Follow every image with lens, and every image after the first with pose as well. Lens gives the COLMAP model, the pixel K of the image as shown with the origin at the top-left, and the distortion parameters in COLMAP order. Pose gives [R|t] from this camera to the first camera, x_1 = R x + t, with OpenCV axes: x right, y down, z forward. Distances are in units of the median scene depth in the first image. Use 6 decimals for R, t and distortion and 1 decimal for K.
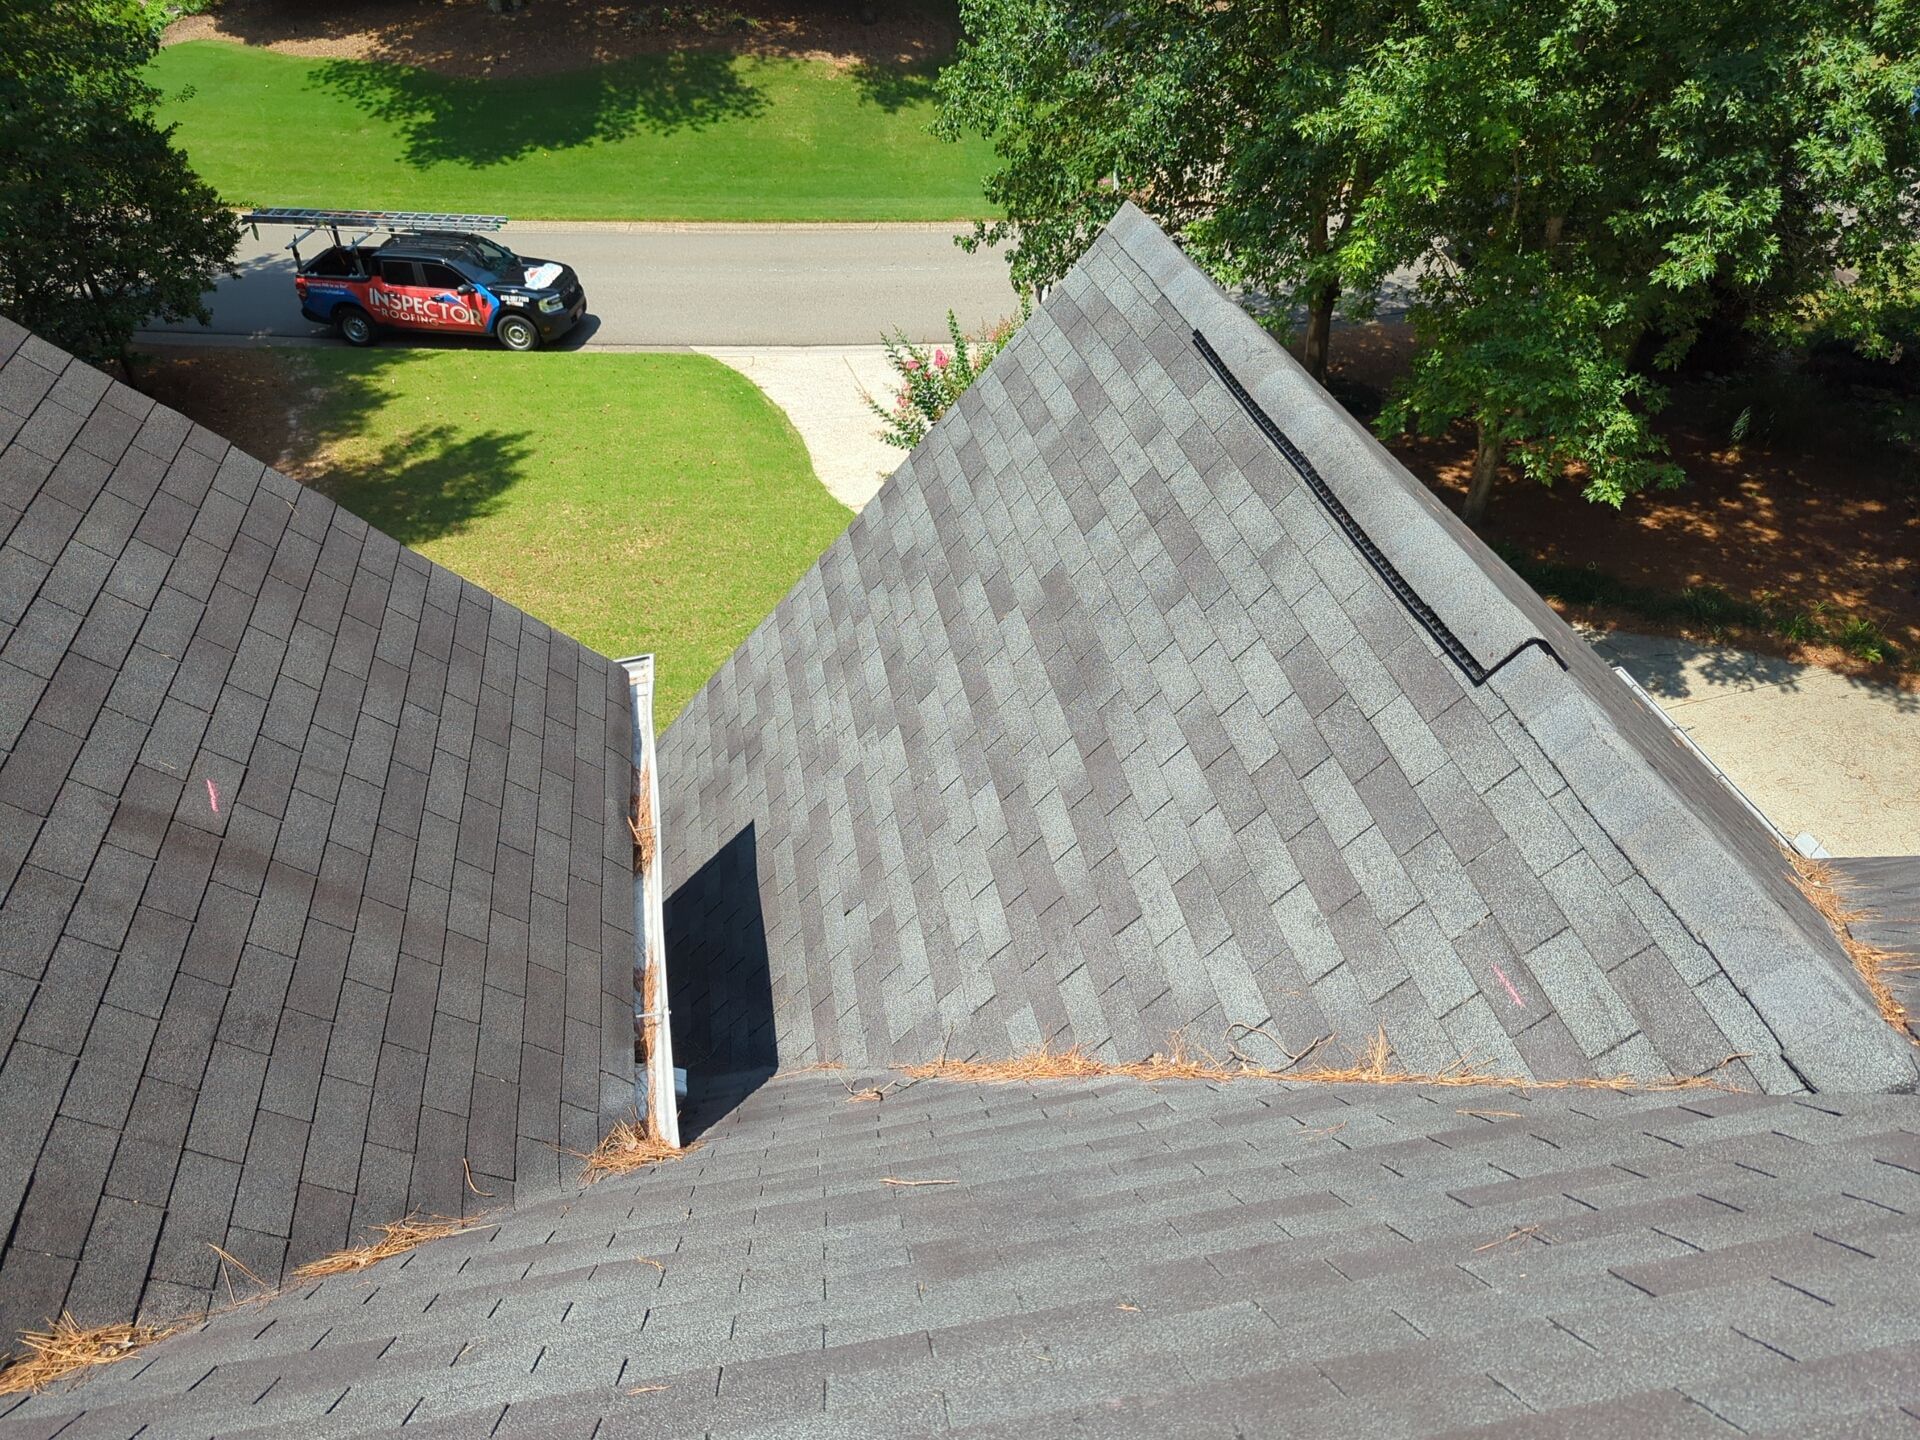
lens RADIAL K [[1350.9, 0, 911.2], [0, 1350.9, 712.3], [0, 0, 1]] dist [0.035912, -0.003702]
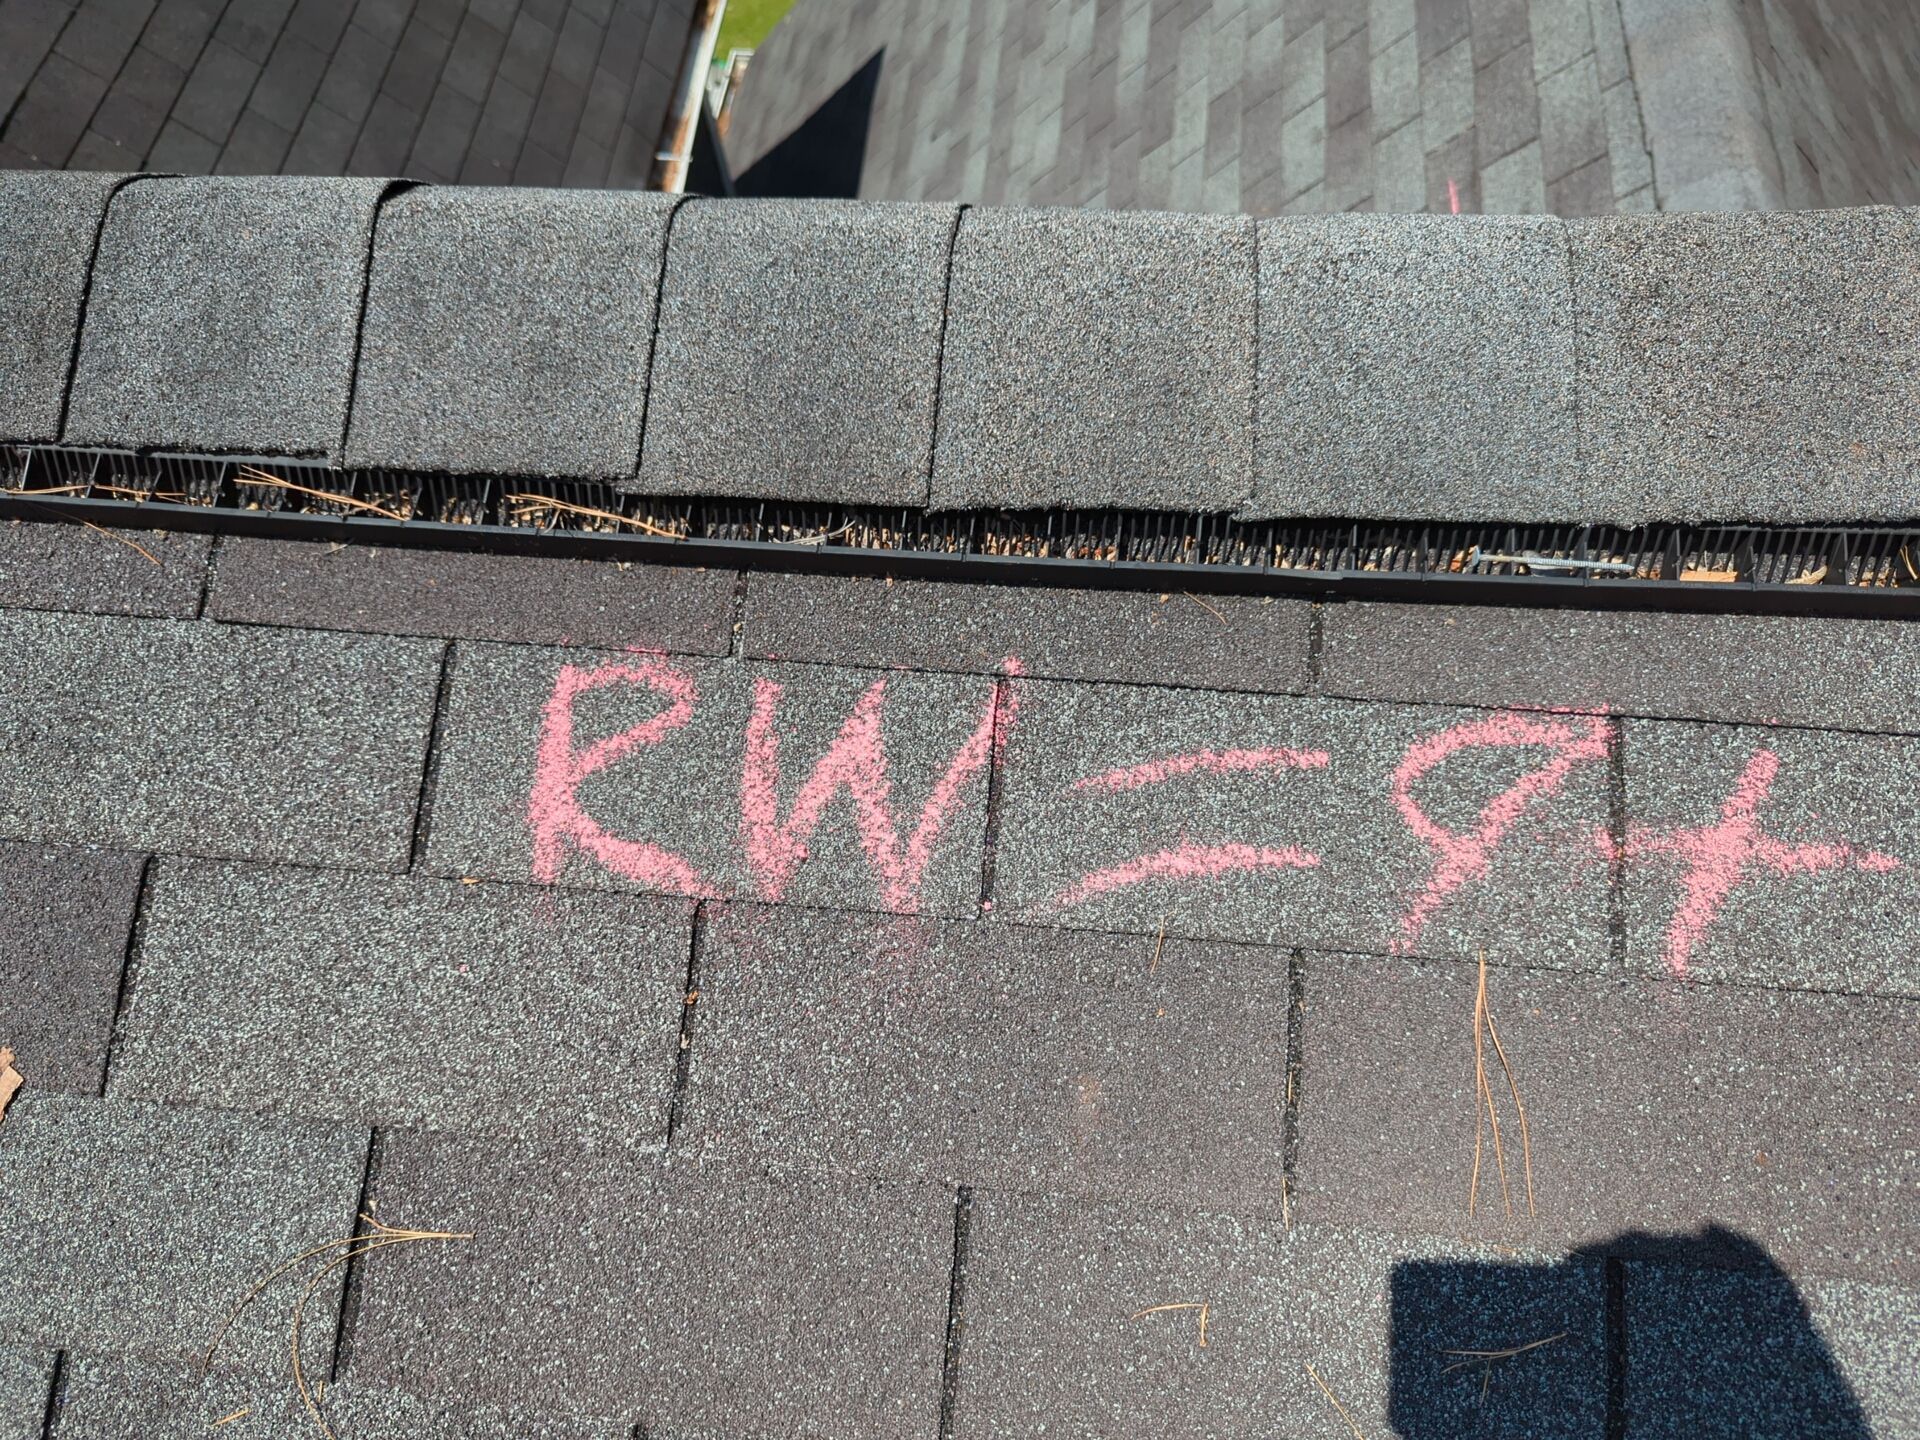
lens RADIAL K [[1350.9, 0, 911.2], [0, 1350.9, 712.3], [0, 0, 1]] dist [0.035912, -0.003702]
pose [[0.961624, 0.234402, -0.142604, 0.227995], [-0.151756, 0.887401, 0.435304, 0.123558], [0.228583, -0.396958, 0.888917, -0.029266]]
